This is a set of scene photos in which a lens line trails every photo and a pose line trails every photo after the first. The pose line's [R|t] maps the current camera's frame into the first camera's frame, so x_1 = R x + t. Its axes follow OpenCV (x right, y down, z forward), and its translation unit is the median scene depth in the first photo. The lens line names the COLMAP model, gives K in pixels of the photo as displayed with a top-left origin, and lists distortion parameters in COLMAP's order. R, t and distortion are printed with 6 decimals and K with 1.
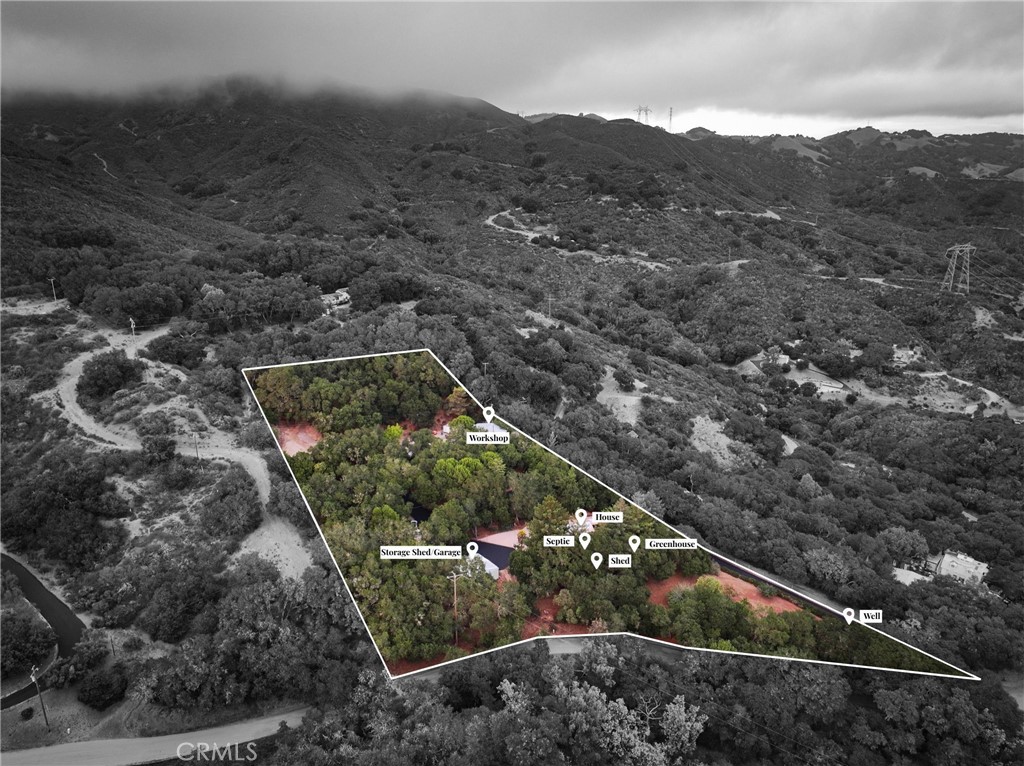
lens RADIAL K [[710.2, 0, 512.0], [0, 710.2, 383.0], [0, 0, 1]] dist [0.005522, 0.005514]
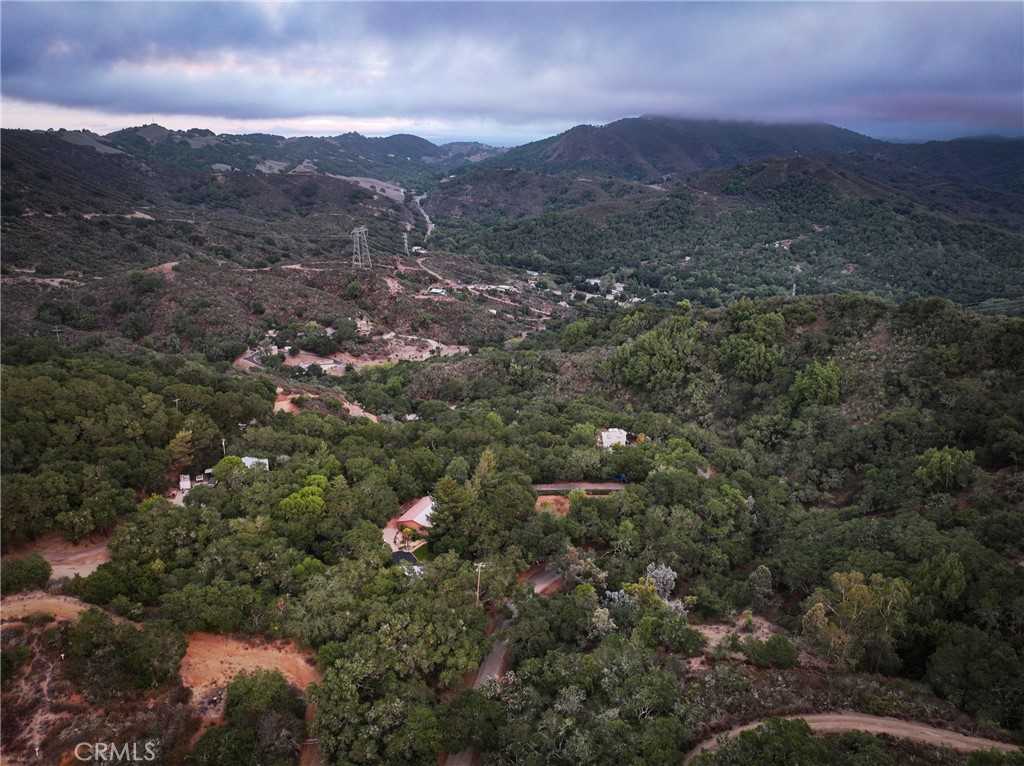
lens RADIAL K [[710.2, 0, 512.0], [0, 710.2, 383.0], [0, 0, 1]] dist [0.005522, 0.005514]
pose [[0.610038, -0.243205, 0.754125, -0.180024], [0.240567, 0.963655, 0.116175, -0.021397], [-0.754971, 0.110546, 0.646373, 0.066618]]
